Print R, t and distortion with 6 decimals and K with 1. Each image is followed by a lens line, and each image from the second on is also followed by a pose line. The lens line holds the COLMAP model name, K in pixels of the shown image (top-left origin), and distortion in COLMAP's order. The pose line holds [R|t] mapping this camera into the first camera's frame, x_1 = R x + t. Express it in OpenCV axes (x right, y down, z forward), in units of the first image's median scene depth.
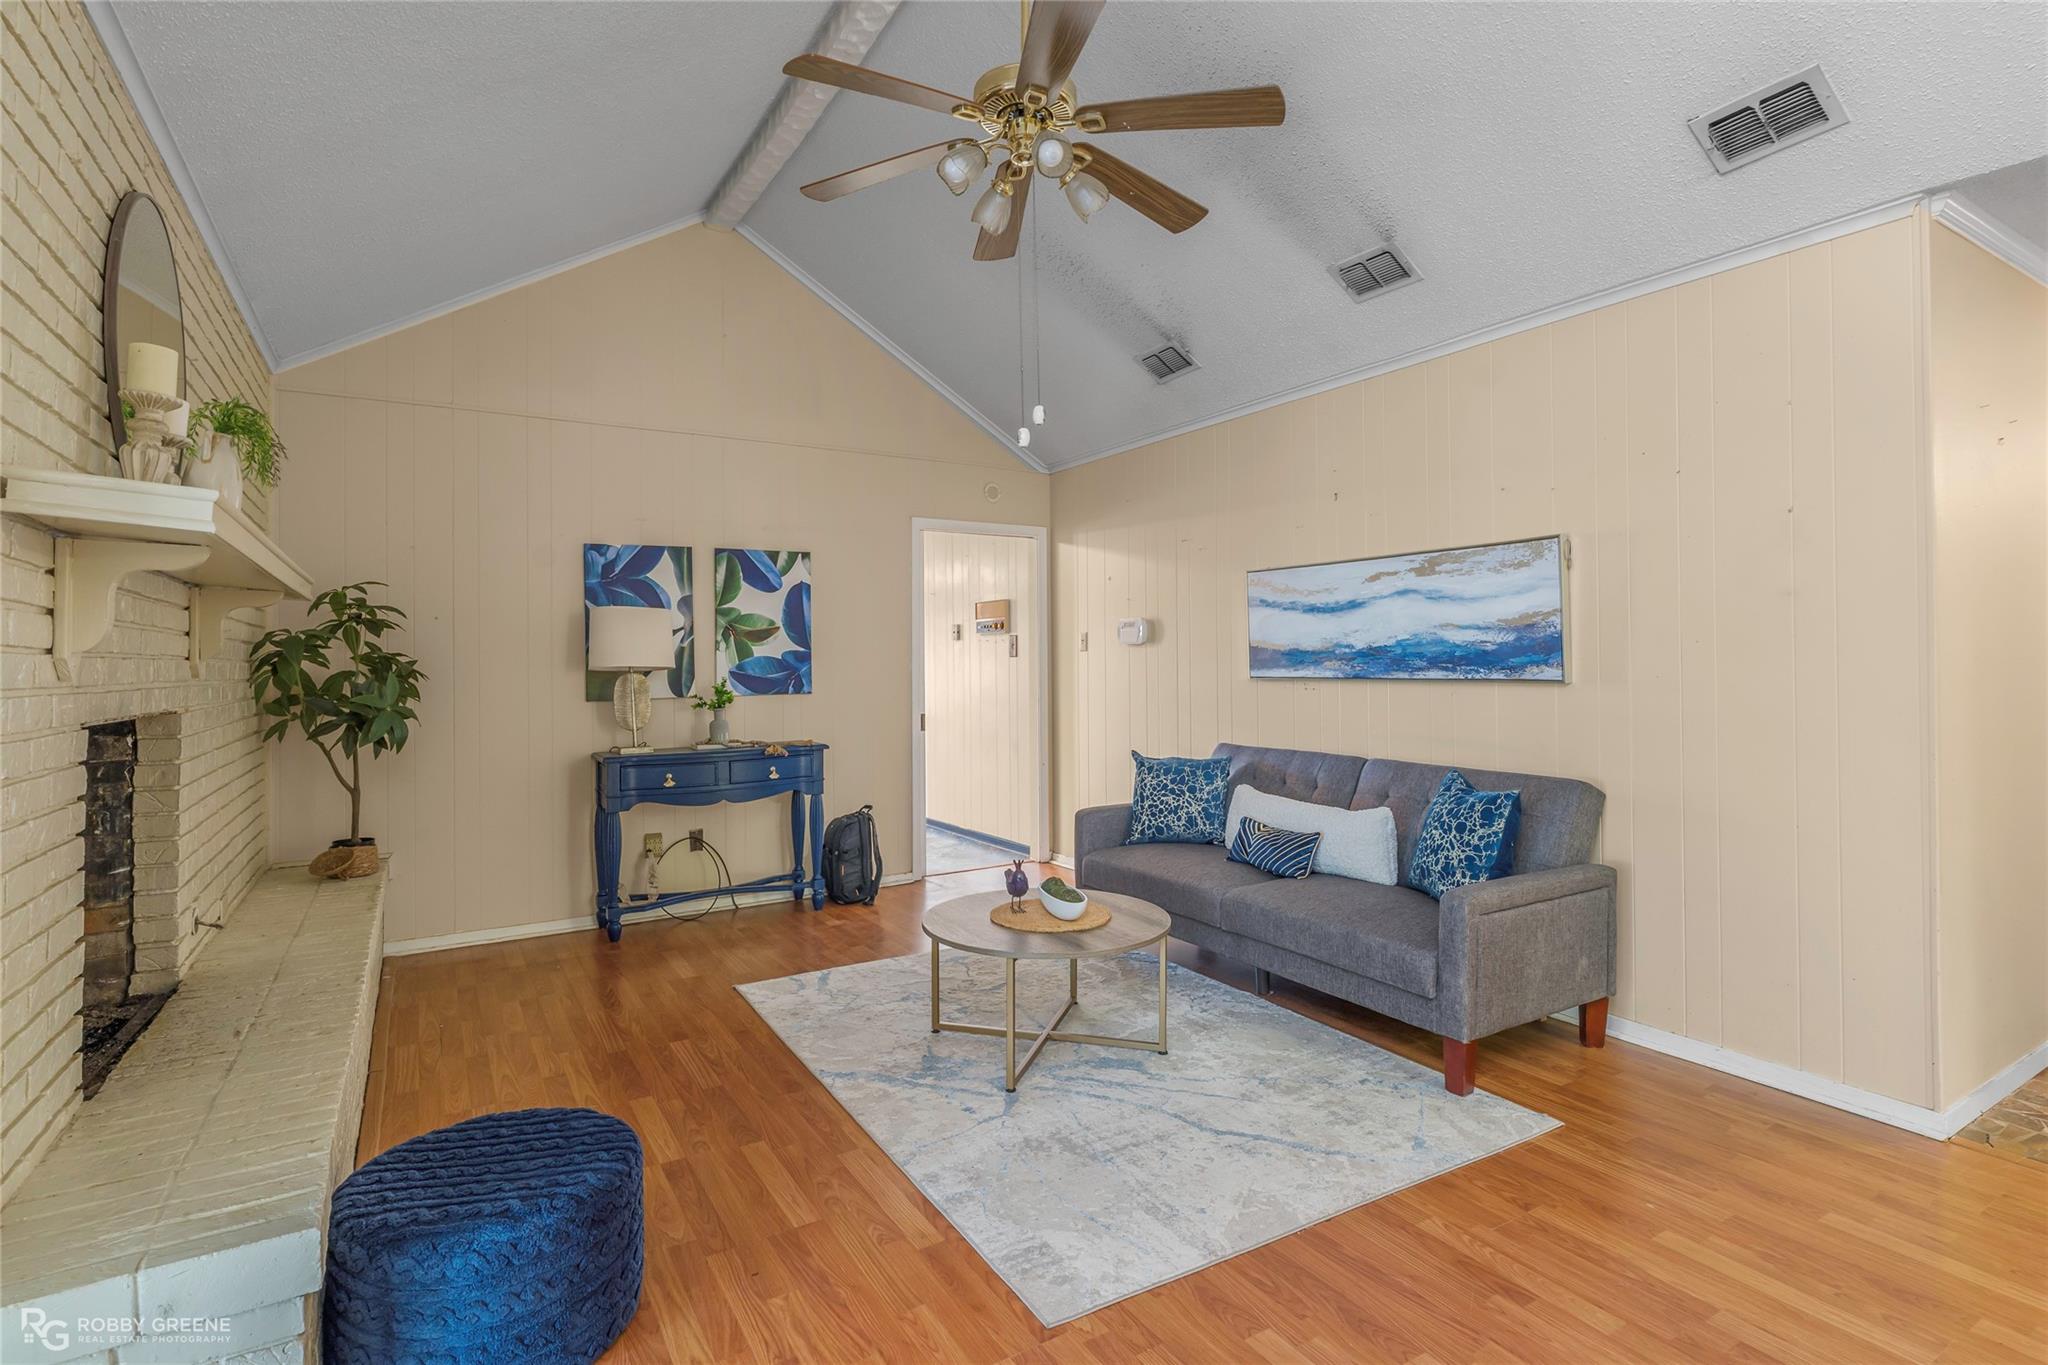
lens RADIAL K [[986.8, 0, 1020.2], [0, 986.8, 668.4], [0, 0, 1]] dist [-0.005692, 0.002388]
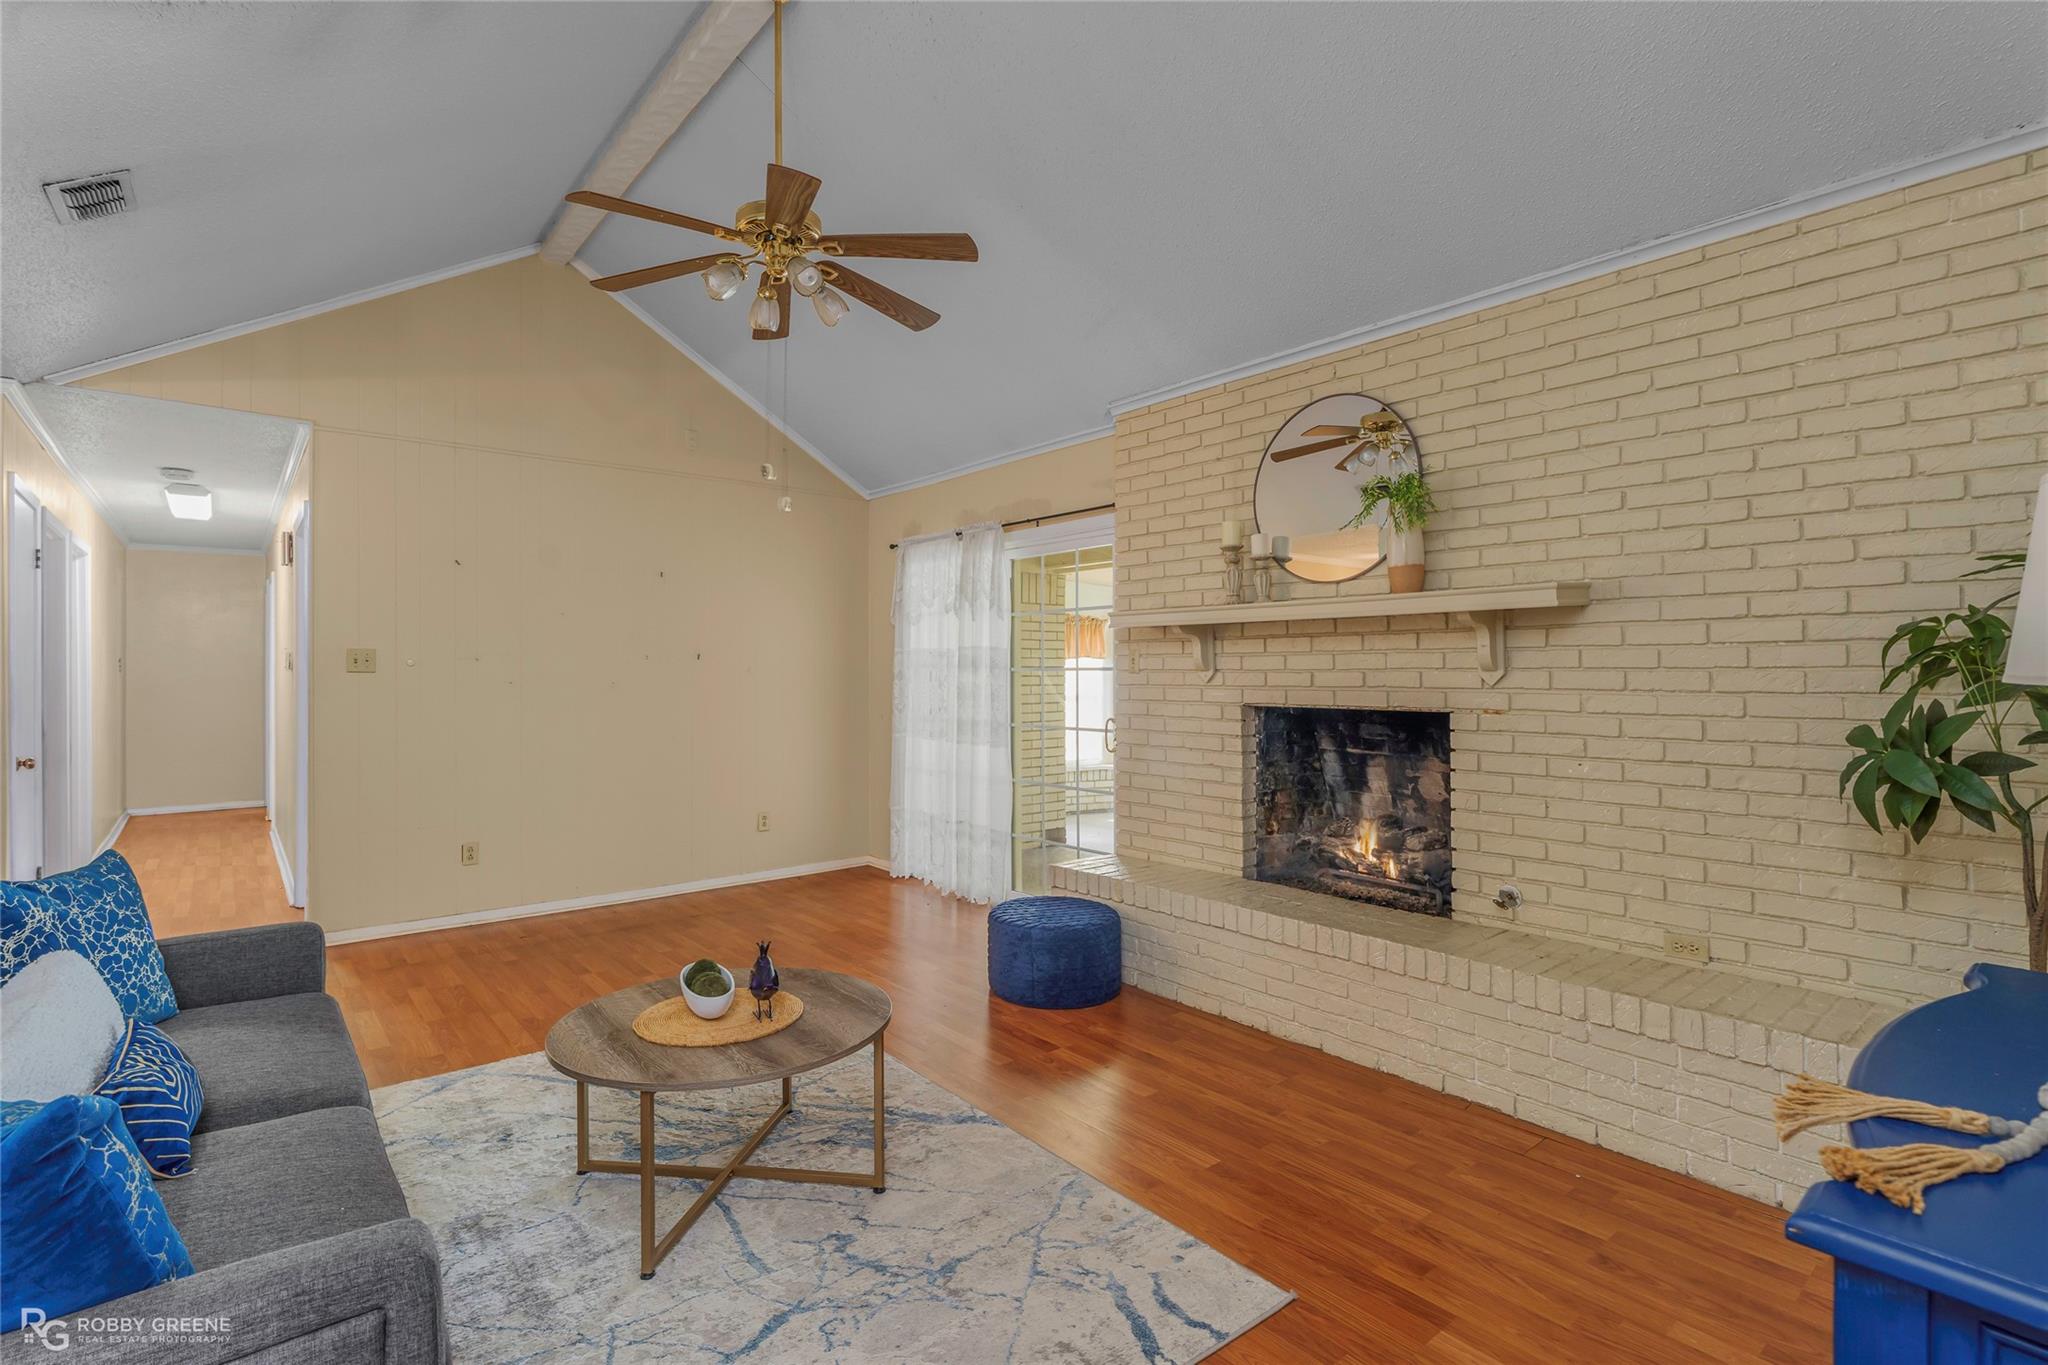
lens RADIAL K [[986.8, 0, 1043.4], [0, 986.8, 680.2], [0, 0, 1]] dist [-0.005692, 0.002388]
pose [[-0.986755, 0.007485, -0.162044, -0.059963], [0.006374, 0.999952, 0.007374, -0.005216], [0.162092, 0.006244, -0.986756, 1.146618]]
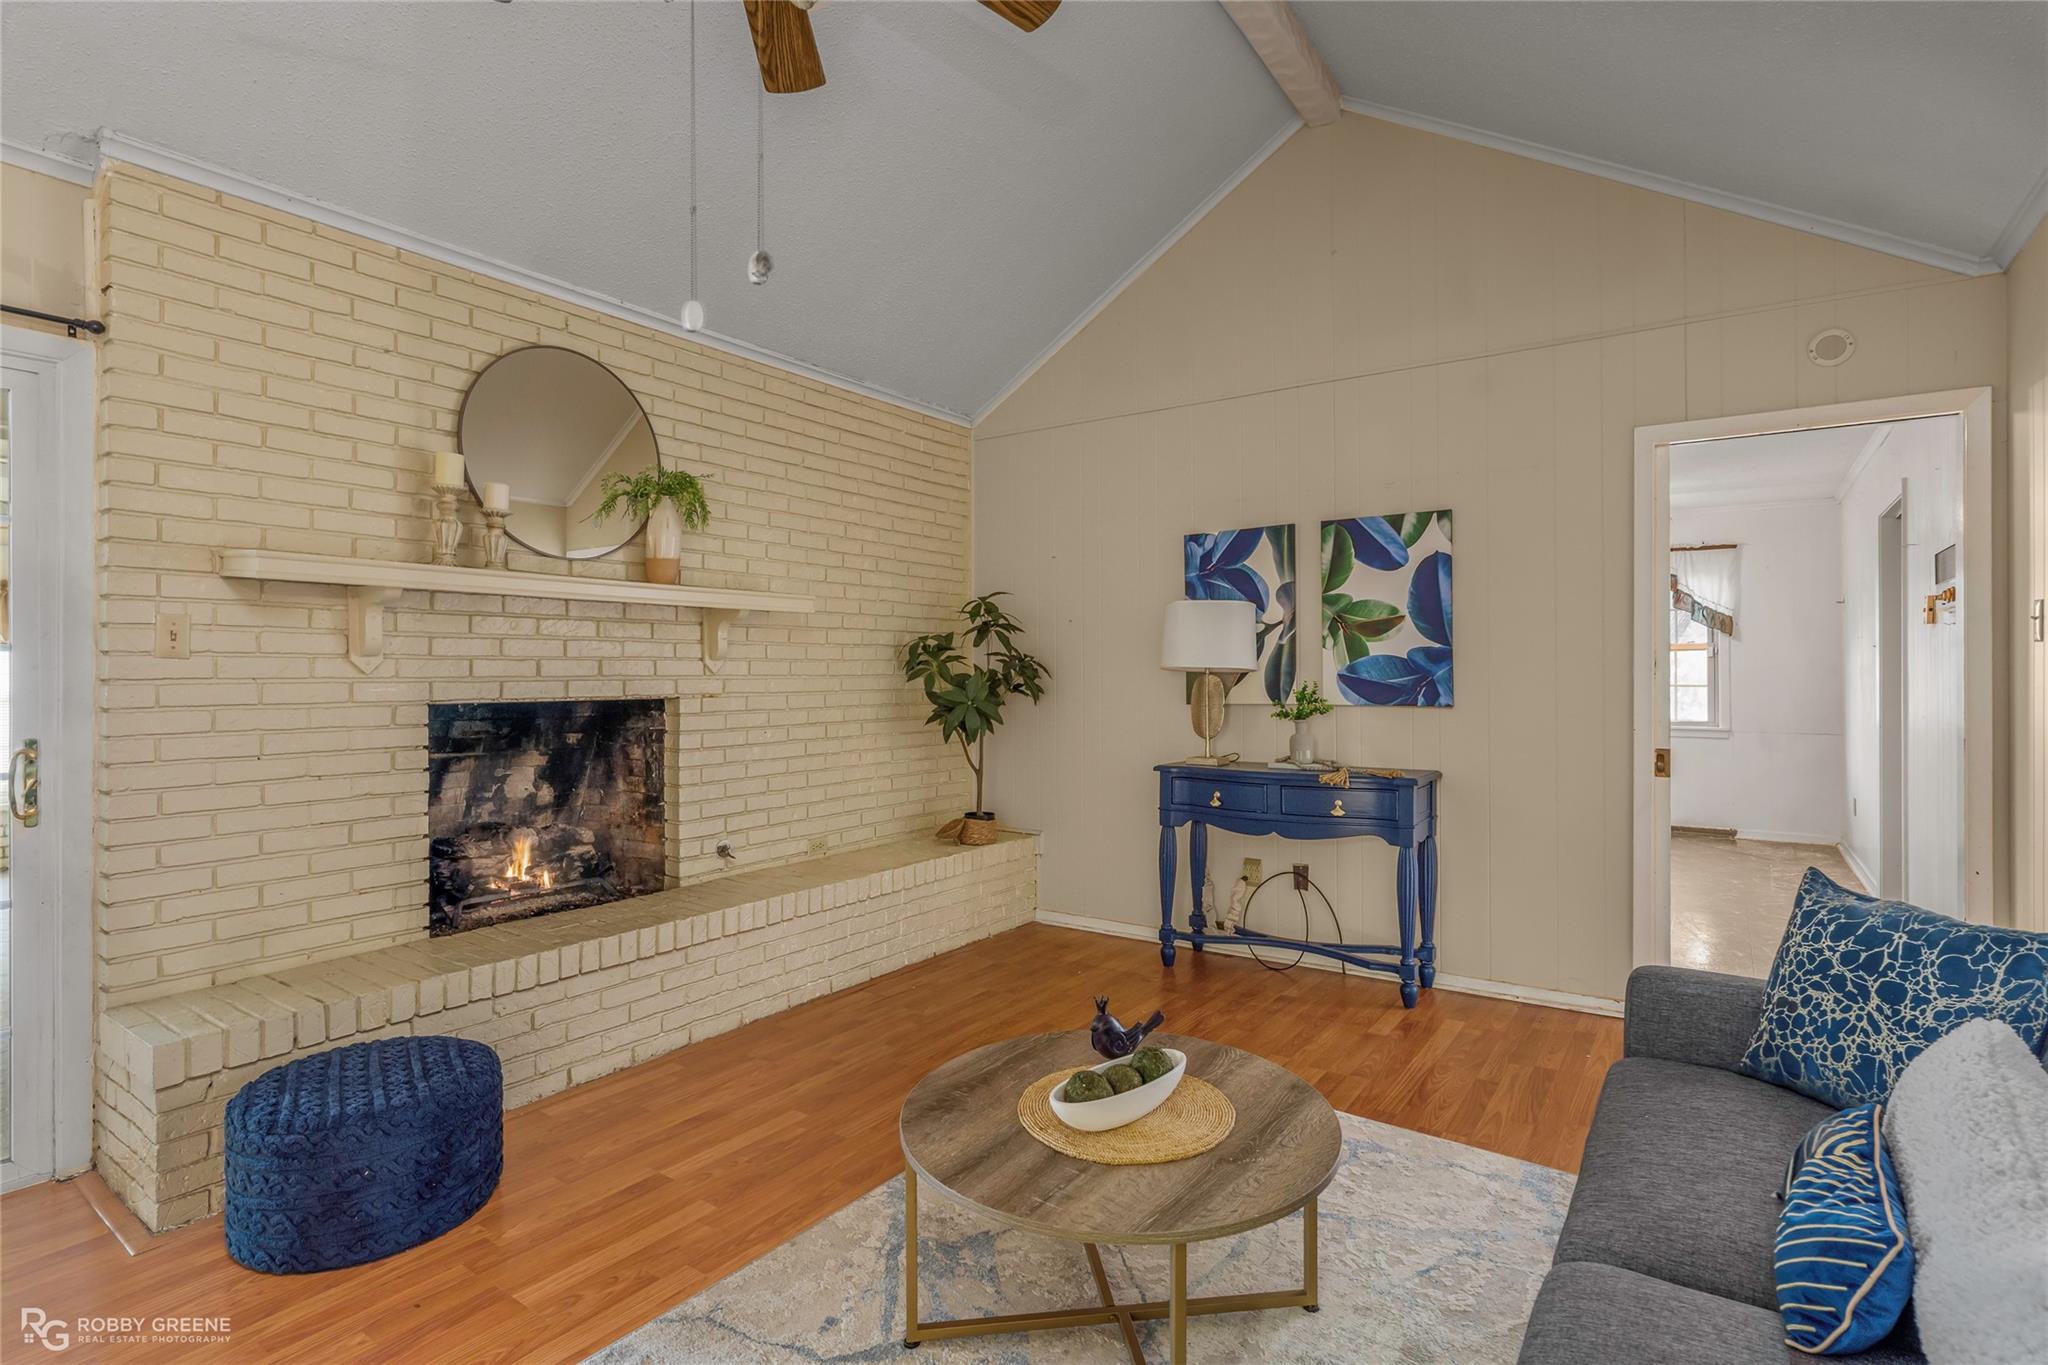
lens RADIAL K [[986.8, 0, 1038.5], [0, 986.8, 678.0], [0, 0, 1]] dist [-0.005692, 0.002388]
pose [[0.416003, 0.018301, -0.909179, 0.337815], [-0.006757, 0.999832, 0.017034, -0.006012], [0.909338, -0.000943, 0.416056, 0.462446]]
